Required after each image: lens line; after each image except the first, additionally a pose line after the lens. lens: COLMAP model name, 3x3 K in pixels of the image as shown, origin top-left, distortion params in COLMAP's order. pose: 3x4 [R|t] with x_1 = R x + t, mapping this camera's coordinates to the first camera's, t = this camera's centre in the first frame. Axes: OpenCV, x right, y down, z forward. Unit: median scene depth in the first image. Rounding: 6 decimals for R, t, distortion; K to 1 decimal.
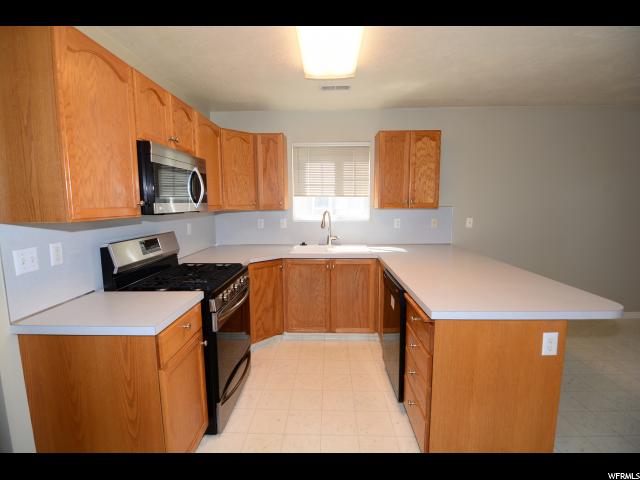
lens RADIAL K [[311.6, 0, 320.0], [0, 311.6, 240.0], [0, 0, 1]] dist [-0.001285, -0.000836]
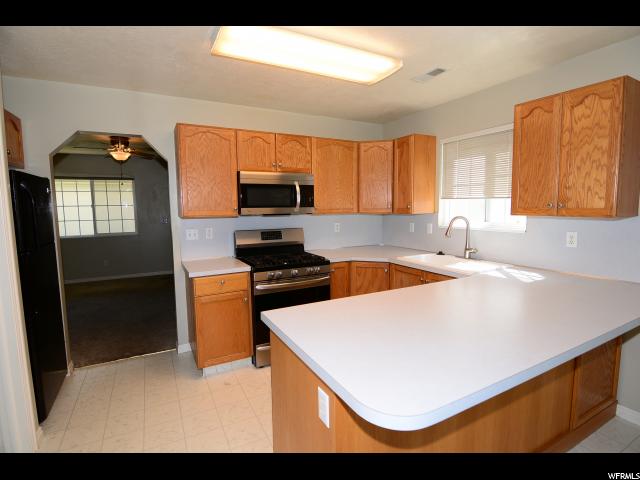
lens RADIAL K [[322.9, 0, 320.0], [0, 322.9, 240.0], [0, 0, 1]] dist [-0.018647, -0.001054]
pose [[0.494883, 0.093530, -0.863911, 0.616818], [-0.096696, 0.993943, 0.052216, -0.042564], [0.863563, 0.057696, 0.500930, 0.273435]]
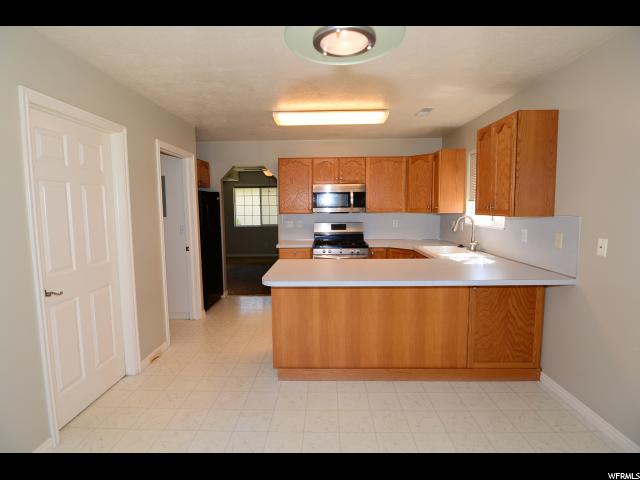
lens RADIAL K [[322.9, 0, 320.0], [0, 322.9, 240.0], [0, 0, 1]] dist [-0.018647, -0.001054]
pose [[0.007476, 0.110816, -0.993813, 1.143164], [-0.108773, 0.988034, 0.109354, -0.082744], [0.994039, 0.107282, 0.019441, 0.547821]]
